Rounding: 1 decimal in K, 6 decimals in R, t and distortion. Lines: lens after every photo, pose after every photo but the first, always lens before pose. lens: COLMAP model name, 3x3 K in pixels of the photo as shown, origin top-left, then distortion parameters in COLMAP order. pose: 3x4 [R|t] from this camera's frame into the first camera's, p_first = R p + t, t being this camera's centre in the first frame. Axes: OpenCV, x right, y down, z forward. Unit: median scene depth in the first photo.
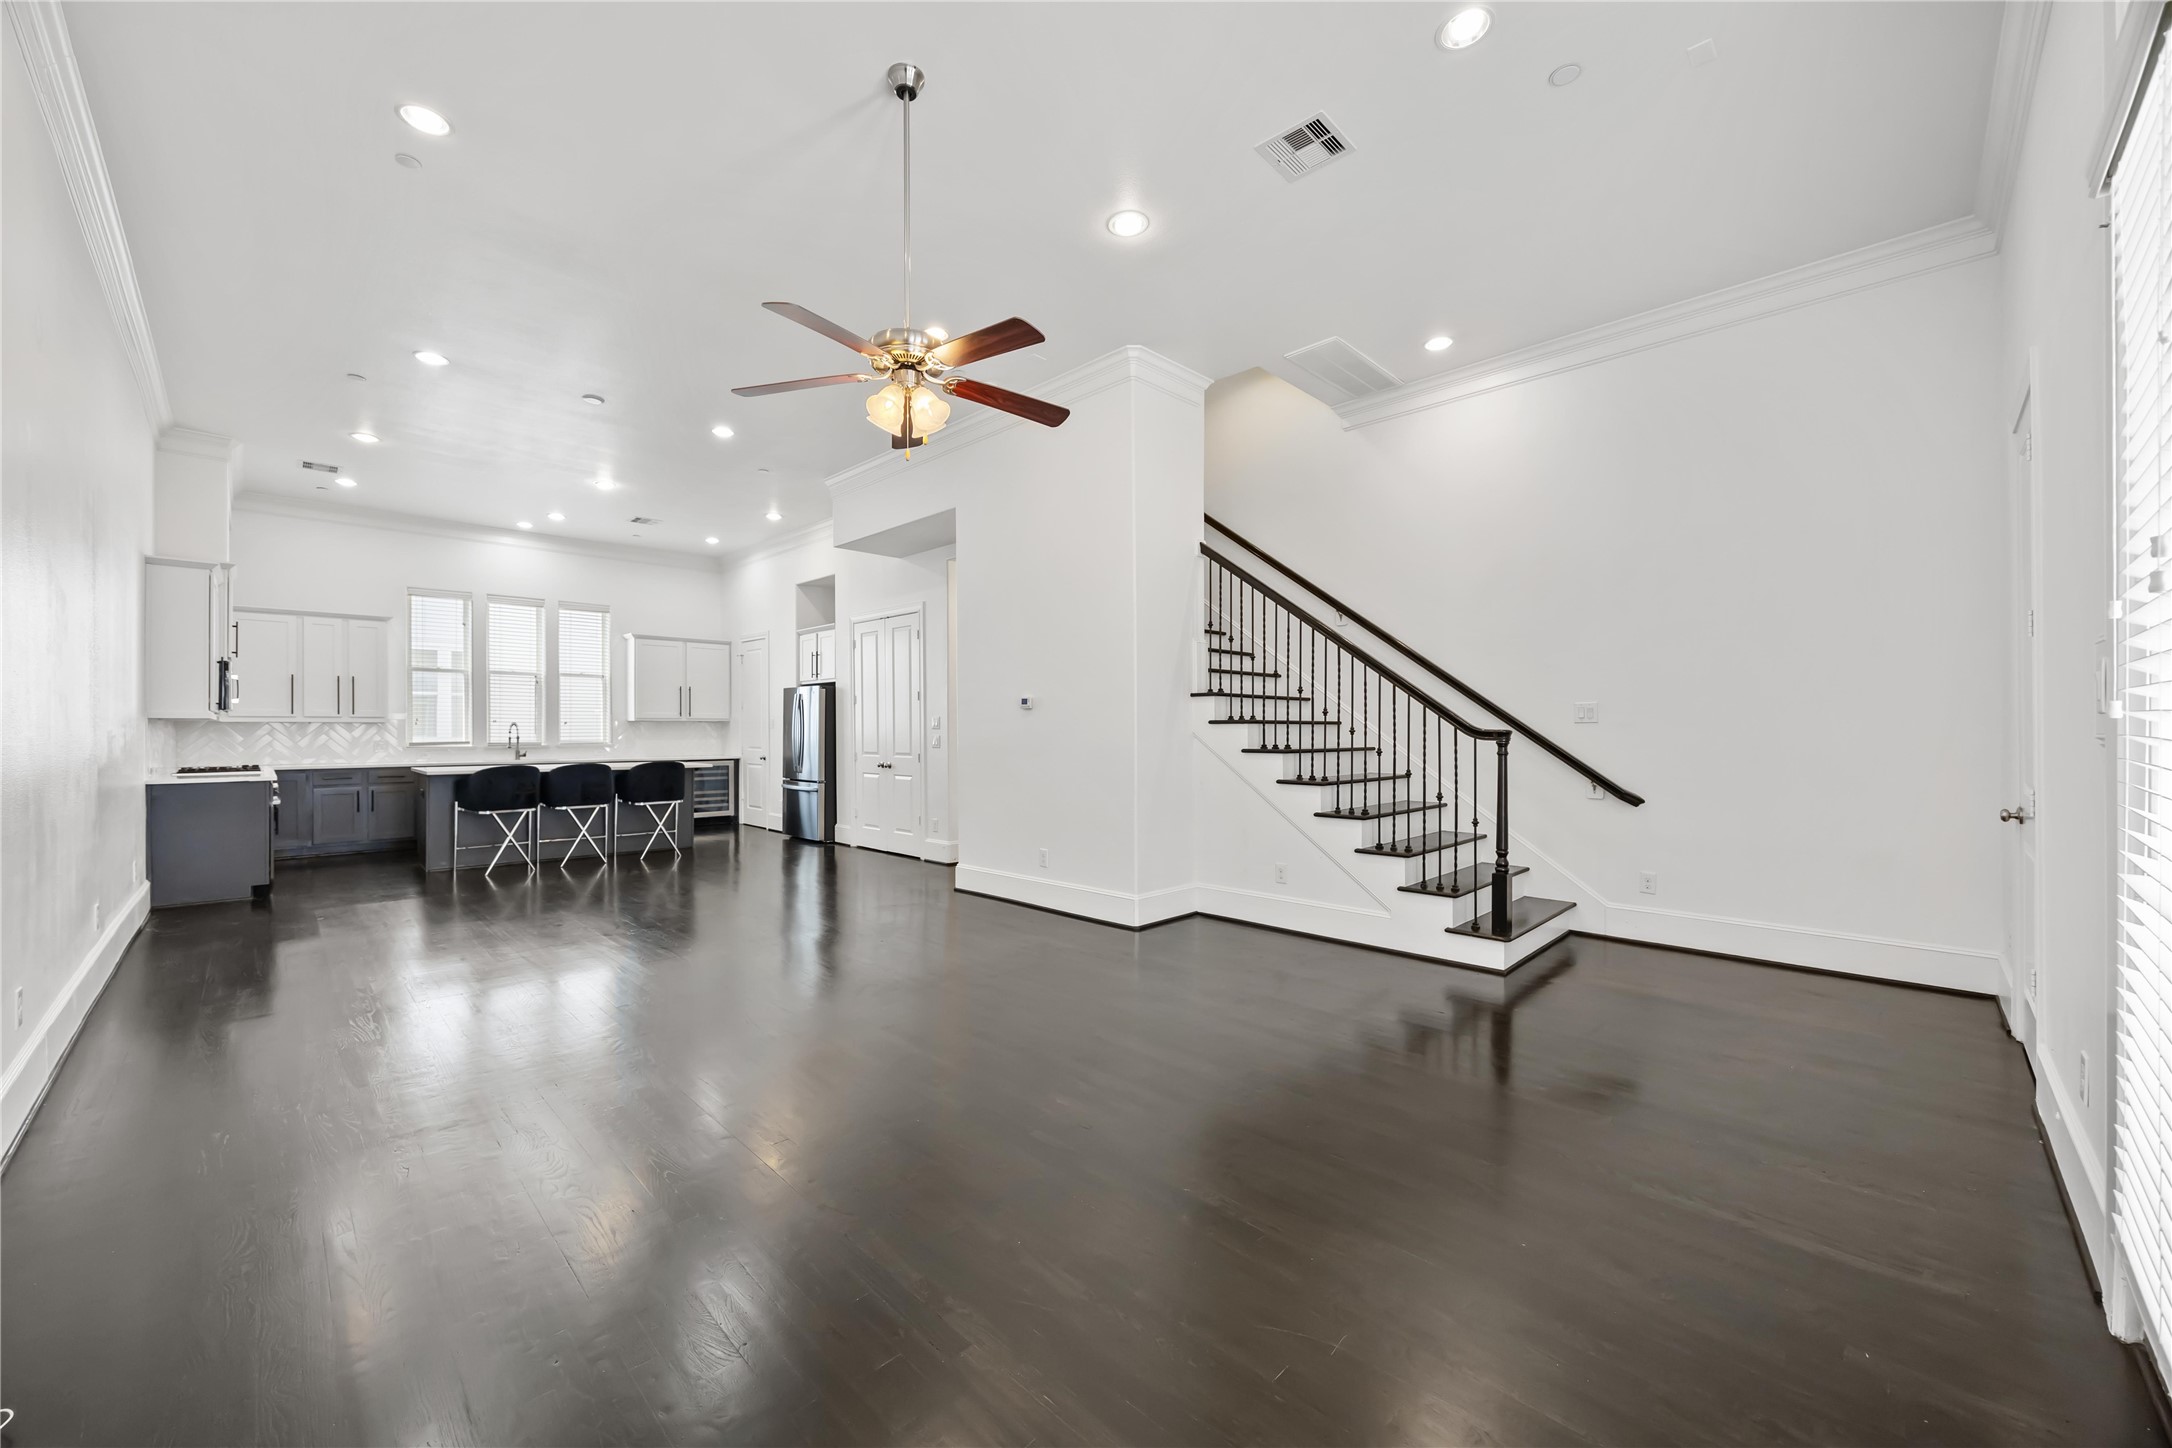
lens RADIAL K [[831.0, 0, 1070.5], [0, 831.0, 729.0], [0, 0, 1]] dist [-0.005343, 0.000328]
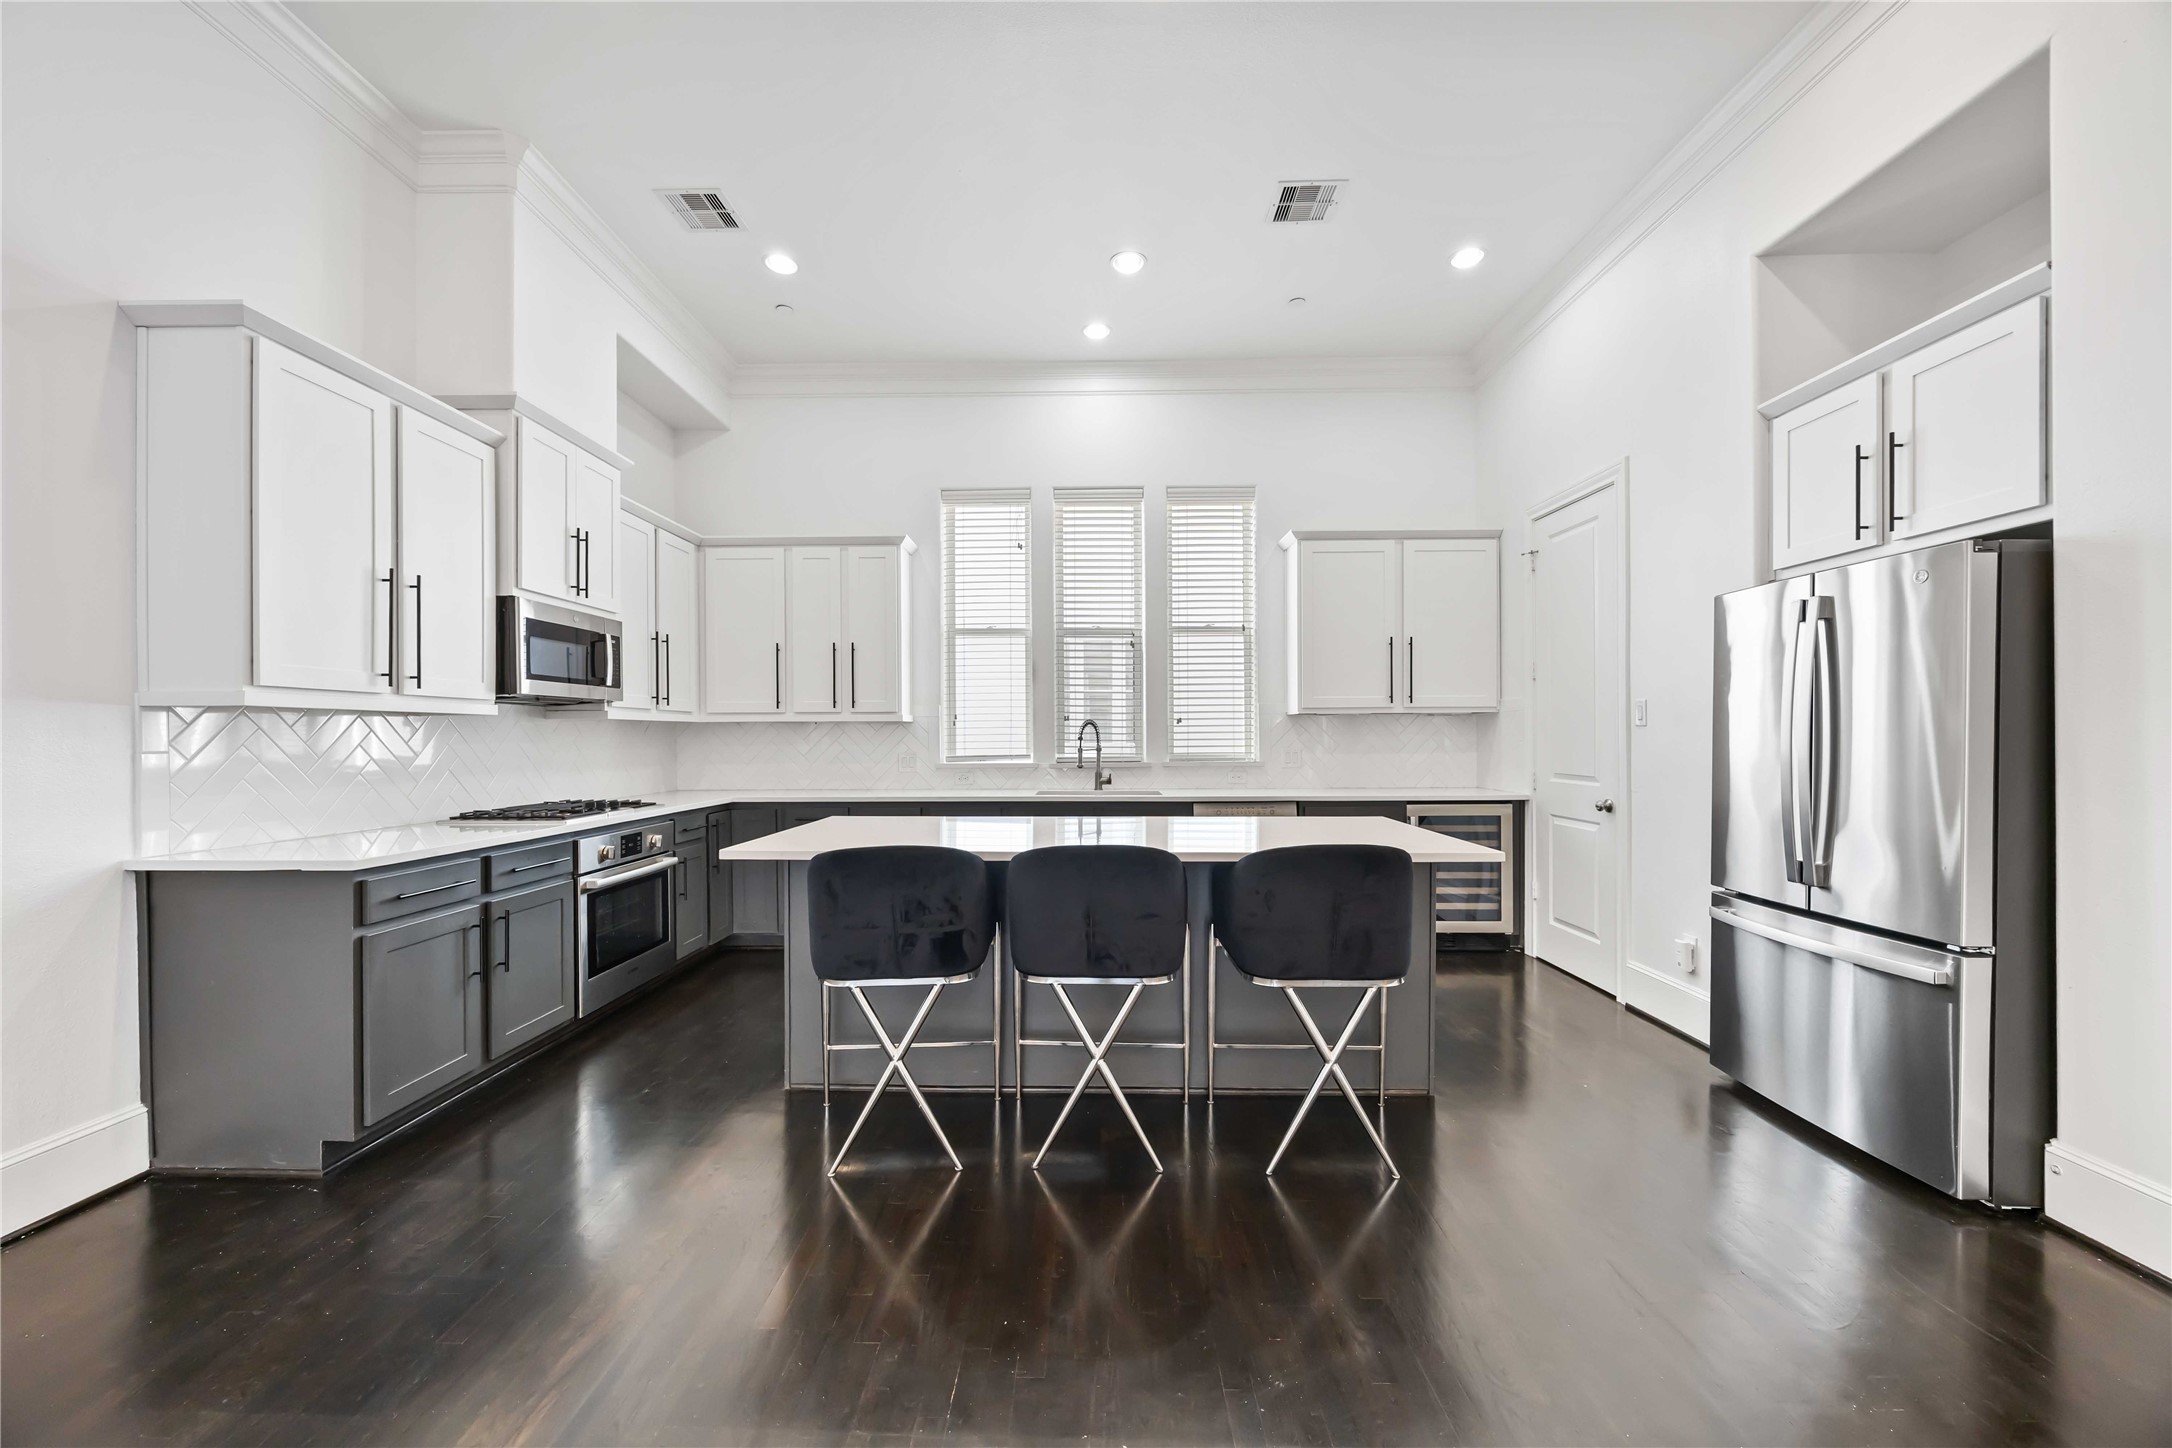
lens RADIAL K [[831.0, 0, 1104.2], [0, 831.0, 732.4], [0, 0, 1]] dist [-0.005343, 0.000328]
pose [[0.719598, -0.002963, -0.694385, -0.289105], [0.004203, 0.999991, 0.000089, 0.000054], [0.694378, -0.002983, 0.719604, 0.609487]]
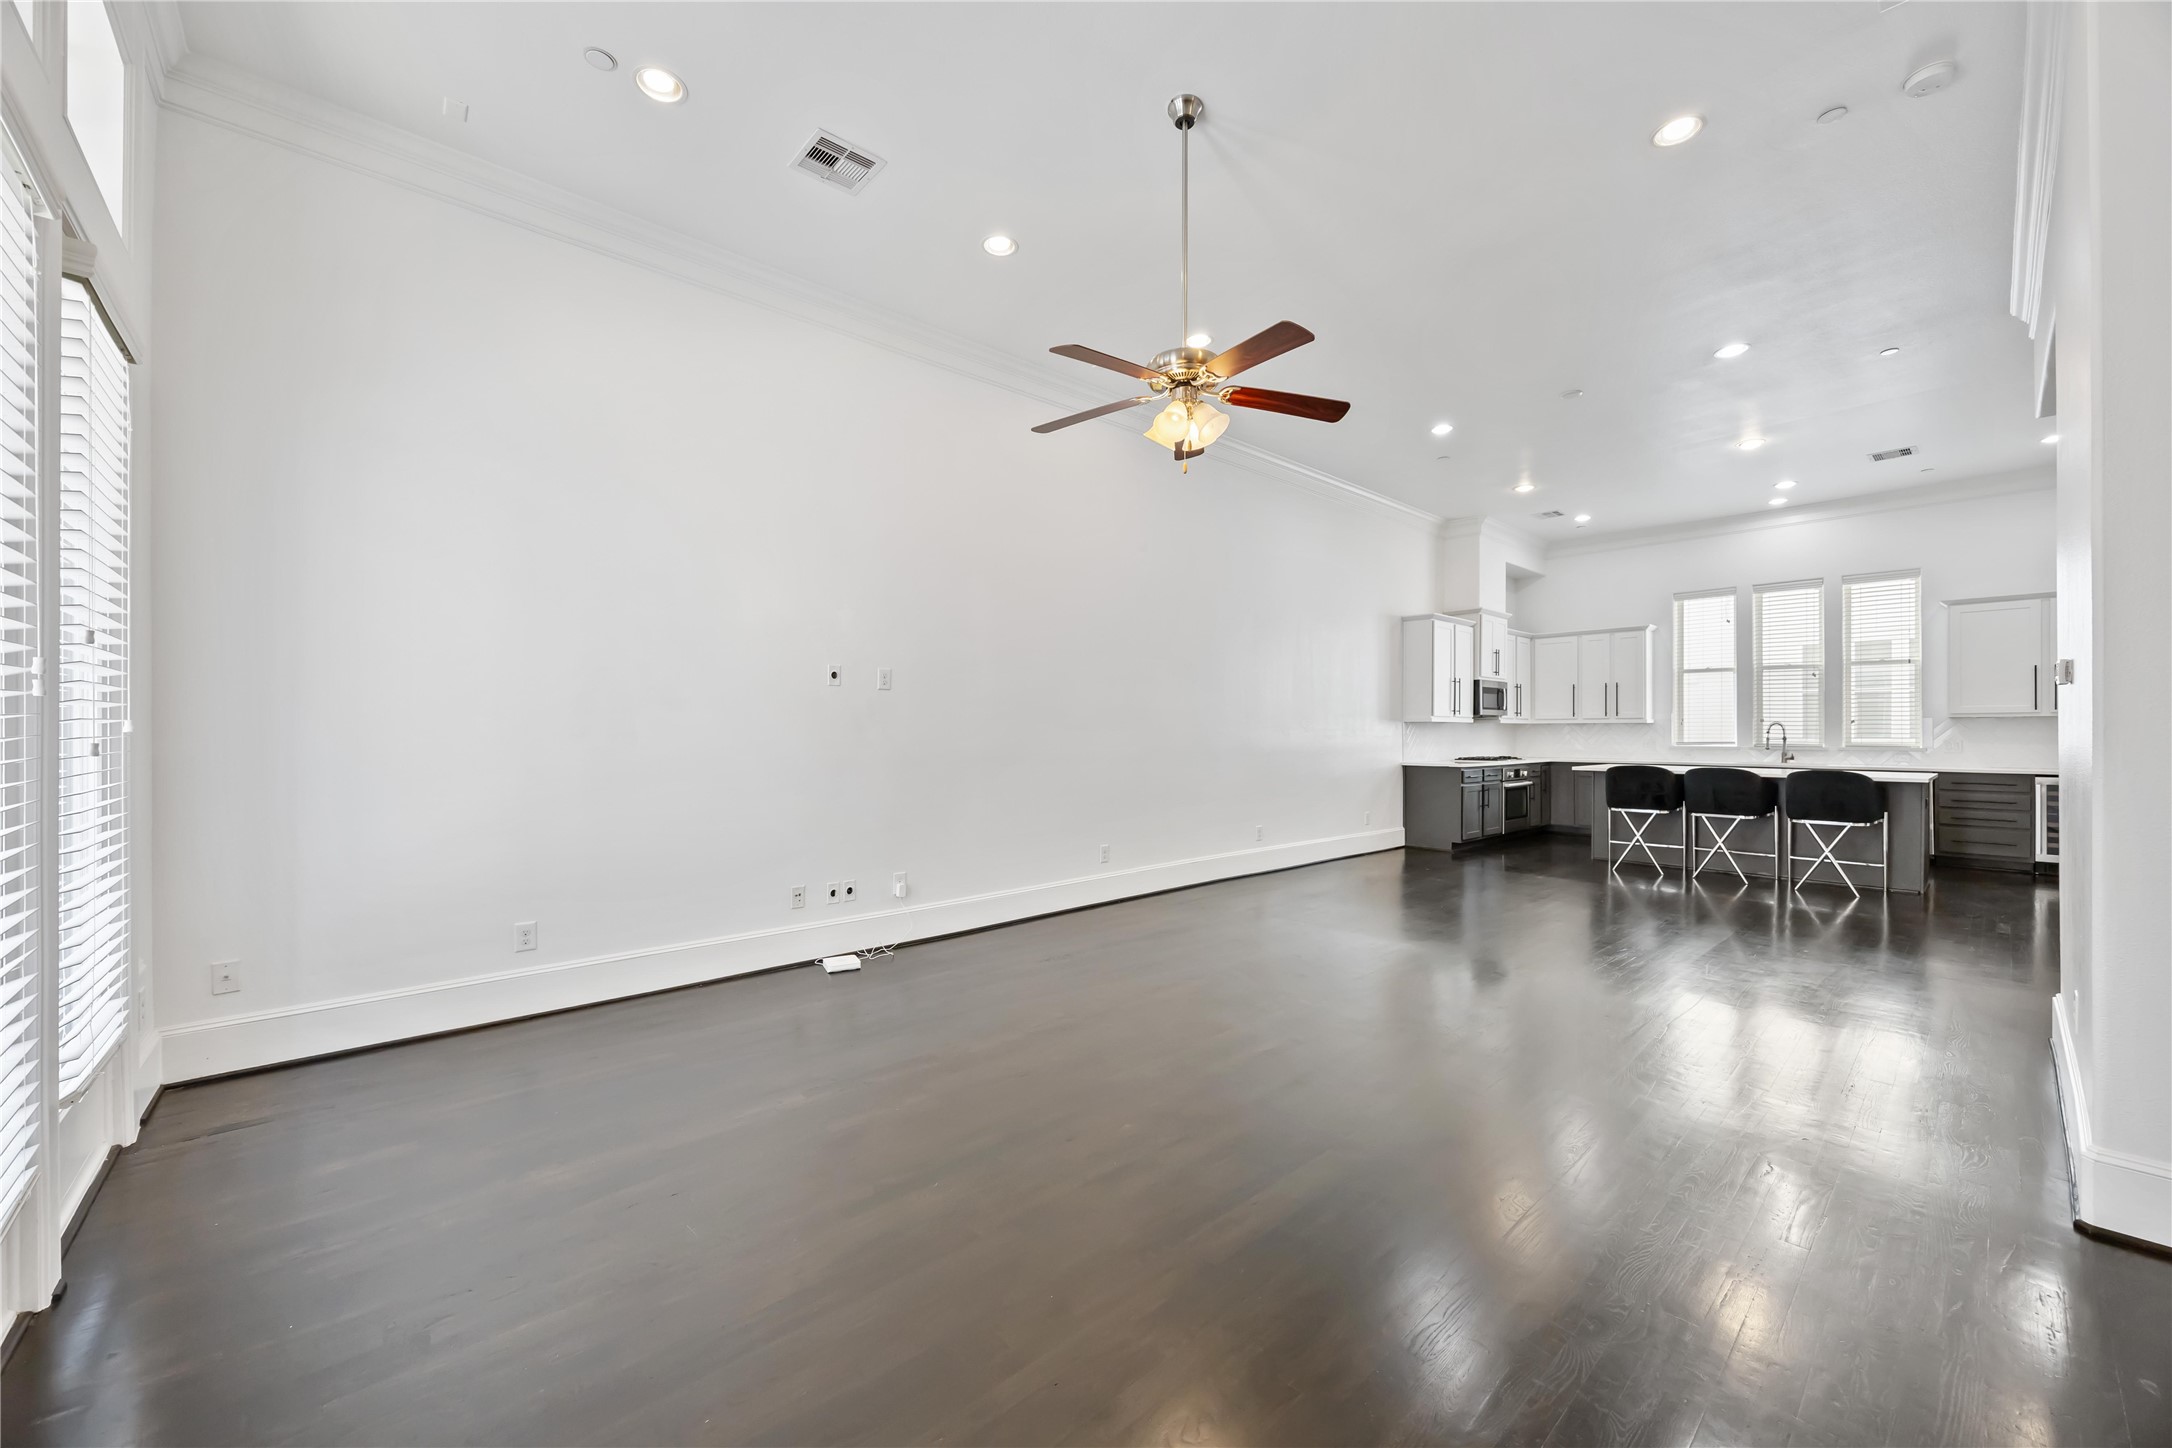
lens RADIAL K [[831.0, 0, 1062.4], [0, 831.0, 738.2], [0, 0, 1]] dist [-0.005343, 0.000328]
pose [[-0.063178, 0.007462, -0.997974, 0.269720], [0.002325, 0.999970, 0.007329, 0.001921], [0.998000, -0.001857, -0.063194, 0.274790]]
